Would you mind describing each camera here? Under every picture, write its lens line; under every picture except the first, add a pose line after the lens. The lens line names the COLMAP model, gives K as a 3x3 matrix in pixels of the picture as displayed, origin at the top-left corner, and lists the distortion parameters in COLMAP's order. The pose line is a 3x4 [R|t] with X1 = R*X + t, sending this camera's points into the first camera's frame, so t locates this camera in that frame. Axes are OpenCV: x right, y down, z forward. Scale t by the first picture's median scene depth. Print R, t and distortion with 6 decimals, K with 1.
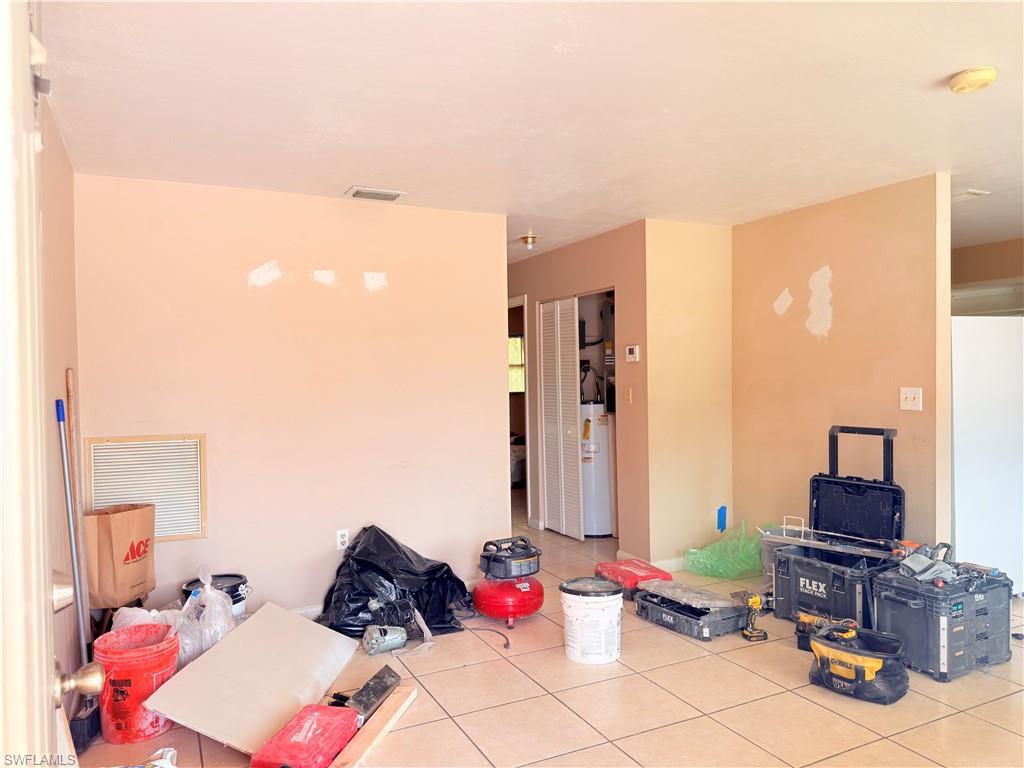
lens RADIAL K [[731.8, 0, 512.3], [0, 731.8, 385.0], [0, 0, 1]] dist [0.051639, -0.048971]
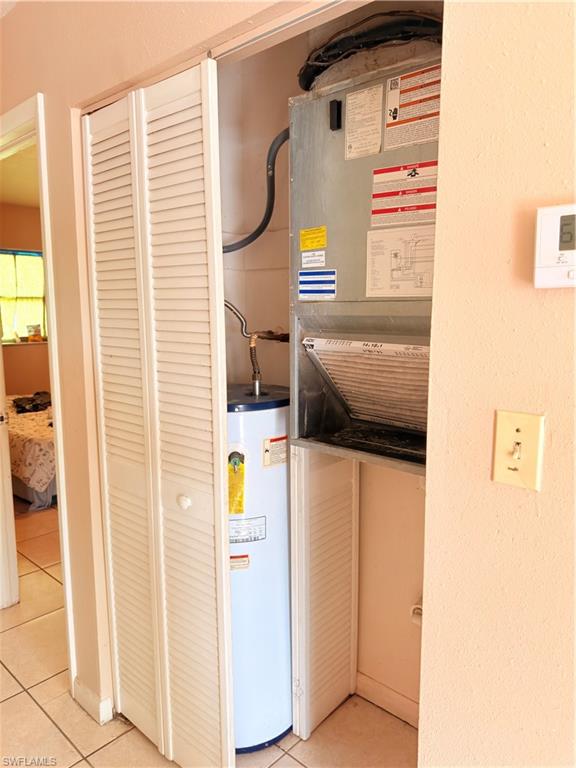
lens RADIAL K [[548.9, 0, 291.7], [0, 548.9, 381.9], [0, 0, 1]] dist [0.051639, -0.048971]
pose [[0.931867, -0.033059, 0.361292, 0.032202], [-0.010458, 0.992978, 0.117833, -0.018861], [-0.362650, -0.113583, 0.924978, 0.740006]]
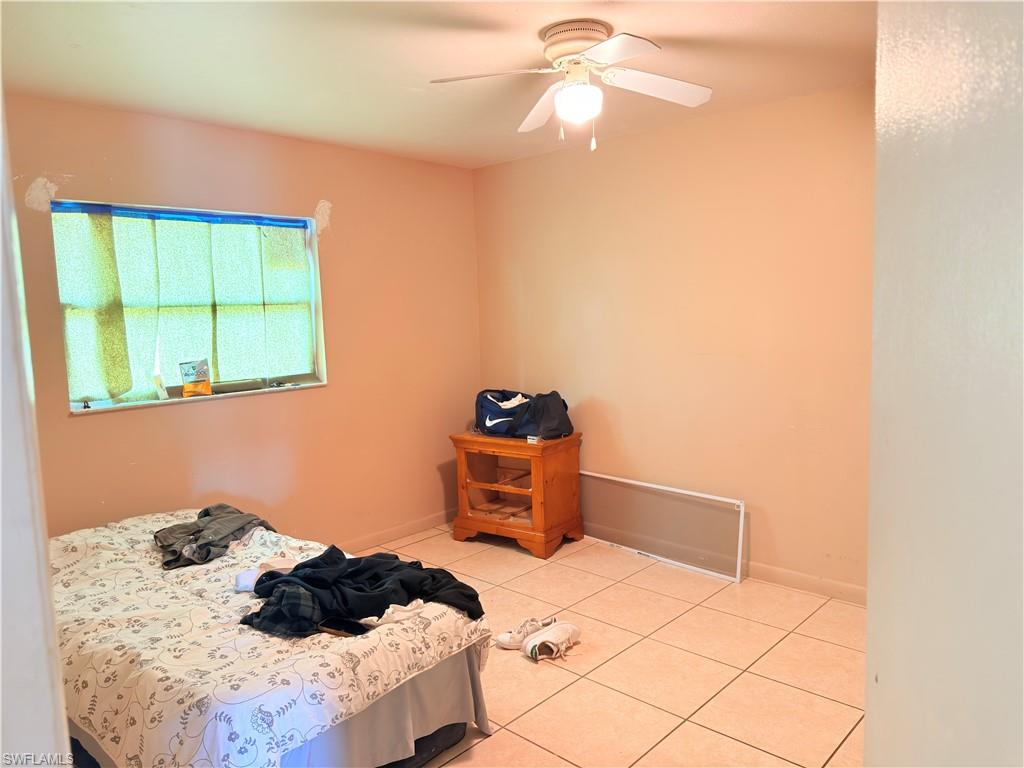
lens RADIAL K [[731.8, 0, 509.6], [0, 731.8, 385.3], [0, 0, 1]] dist [0.051639, -0.048971]
pose [[0.936616, -0.050090, 0.346760, 0.004523], [0.018415, 0.995397, 0.094047, -0.029646], [-0.349874, -0.081700, 0.933227, 1.053269]]
